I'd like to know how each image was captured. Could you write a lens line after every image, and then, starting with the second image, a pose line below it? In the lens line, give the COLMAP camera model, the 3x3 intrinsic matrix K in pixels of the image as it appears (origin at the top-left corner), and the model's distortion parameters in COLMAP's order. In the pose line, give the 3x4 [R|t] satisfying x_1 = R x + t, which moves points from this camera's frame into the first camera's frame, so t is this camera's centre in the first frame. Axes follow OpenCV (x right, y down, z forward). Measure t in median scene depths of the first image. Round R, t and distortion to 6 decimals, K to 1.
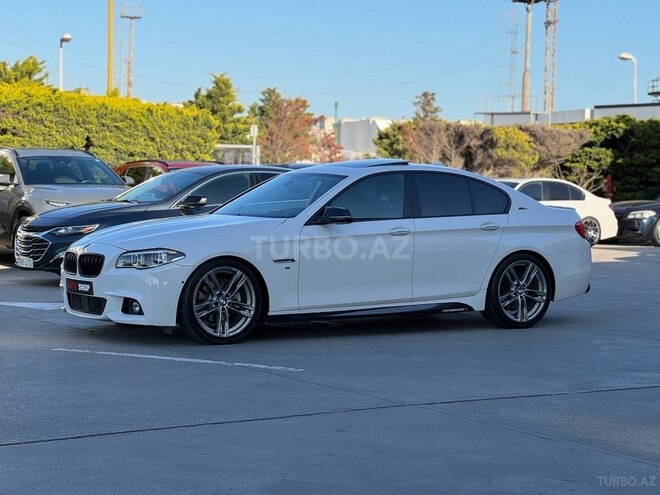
lens RADIAL K [[1451.5, 0, 326.1], [0, 1451.5, 247.2], [0, 0, 1]] dist [0.005353, 2.535625]
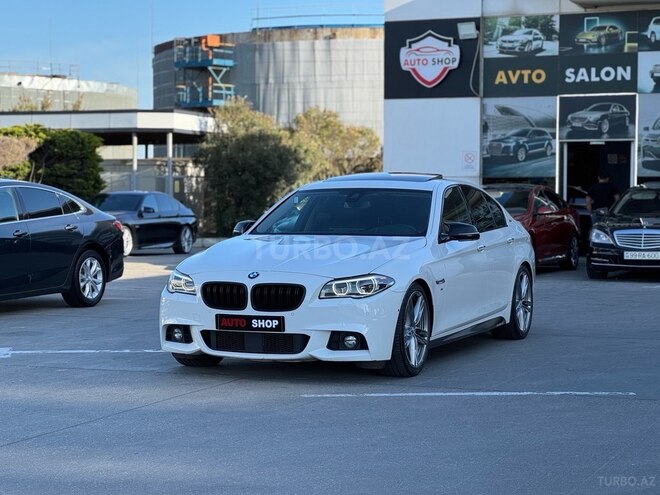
lens RADIAL K [[1451.5, 0, 326.1], [0, 1451.5, 247.2], [0, 0, 1]] dist [0.005353, 2.535625]
pose [[0.814323, -0.033323, 0.579455, -0.296310], [0.036590, 0.999312, 0.006047, -0.010017], [-0.579258, 0.016278, 0.814982, 0.129602]]
